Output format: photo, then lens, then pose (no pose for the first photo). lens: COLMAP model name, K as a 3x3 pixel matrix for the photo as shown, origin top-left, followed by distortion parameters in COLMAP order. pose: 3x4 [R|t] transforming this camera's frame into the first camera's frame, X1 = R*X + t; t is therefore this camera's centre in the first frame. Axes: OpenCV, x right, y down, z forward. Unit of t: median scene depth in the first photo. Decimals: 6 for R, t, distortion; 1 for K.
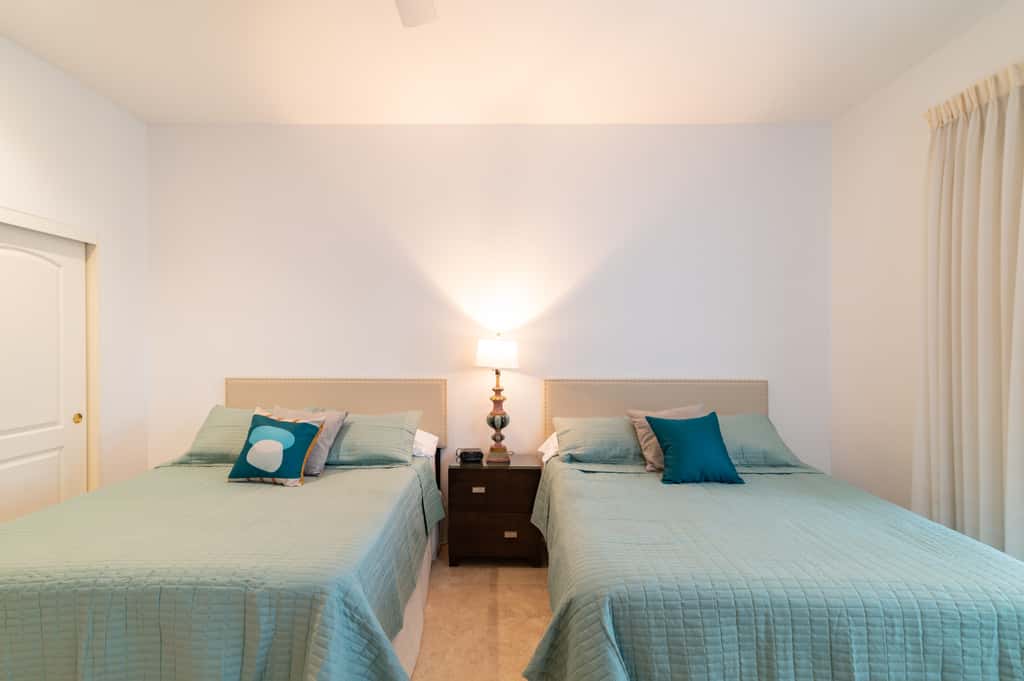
lens RADIAL K [[461.2, 0, 497.0], [0, 461.2, 348.1], [0, 0, 1]] dist [0.012270, -0.000117]
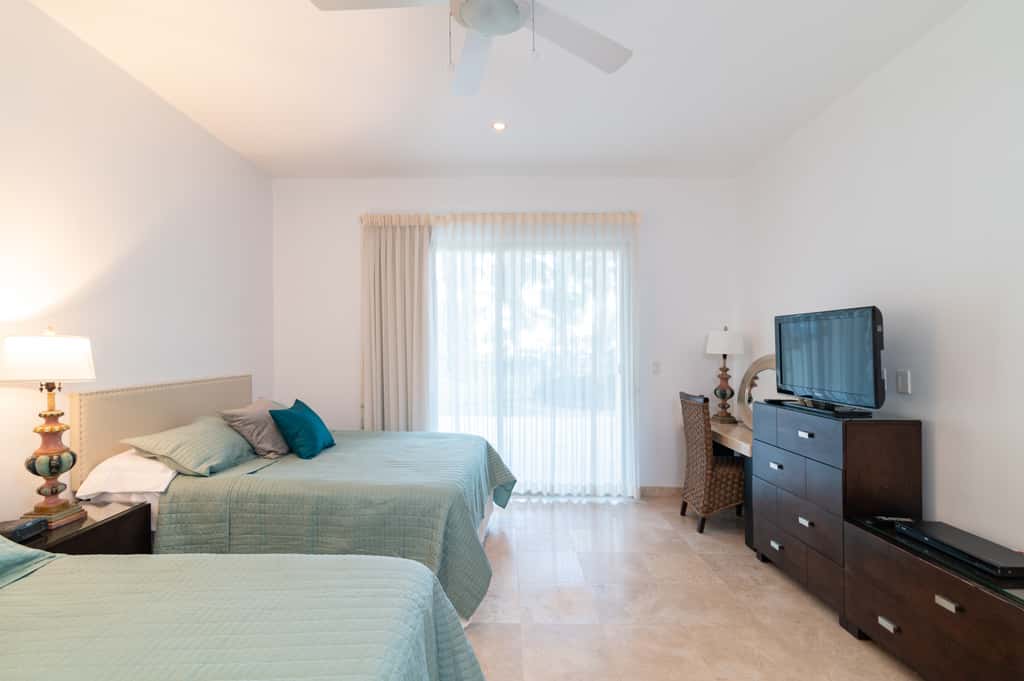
lens RADIAL K [[461.2, 0, 497.0], [0, 461.2, 348.1], [0, 0, 1]] dist [0.012270, -0.000117]
pose [[0.011924, -0.007008, 0.999904, -0.747416], [0.001654, 0.999974, 0.006989, -0.007344], [-0.999928, 0.001571, 0.011935, 0.432831]]
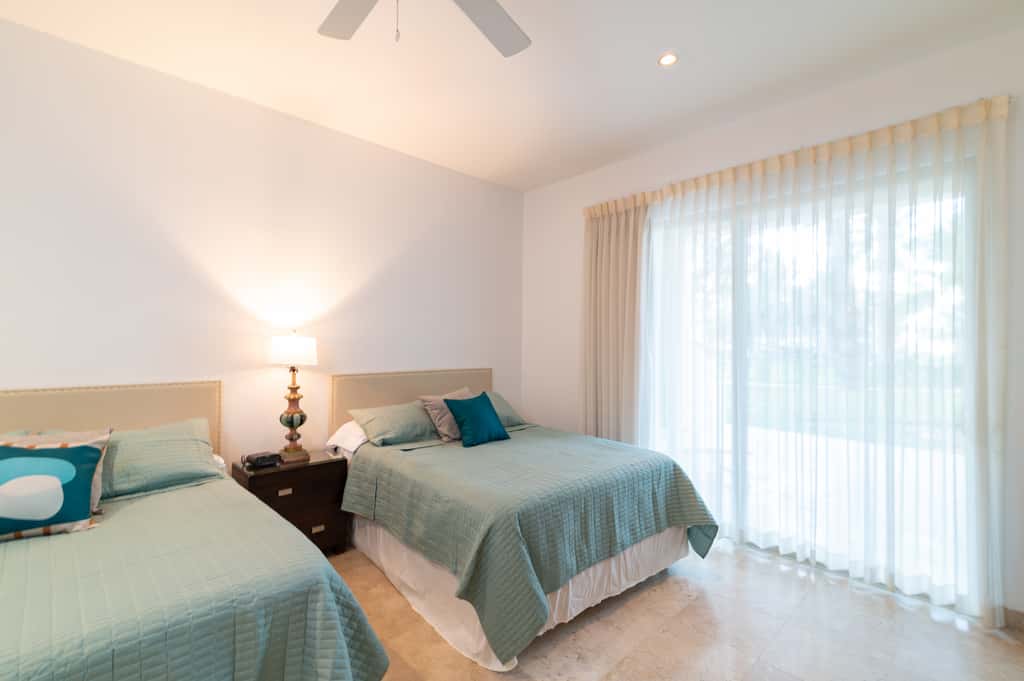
lens RADIAL K [[458.0, 0, 509.0], [0, 458.0, 340.5], [0, 0, 1]] dist [0.009455, 0.000192]
pose [[0.716551, 0.003741, 0.697525, -0.408648], [0.000854, 0.999980, -0.006240, -0.003808], [-0.697535, 0.005067, 0.716533, -0.018985]]
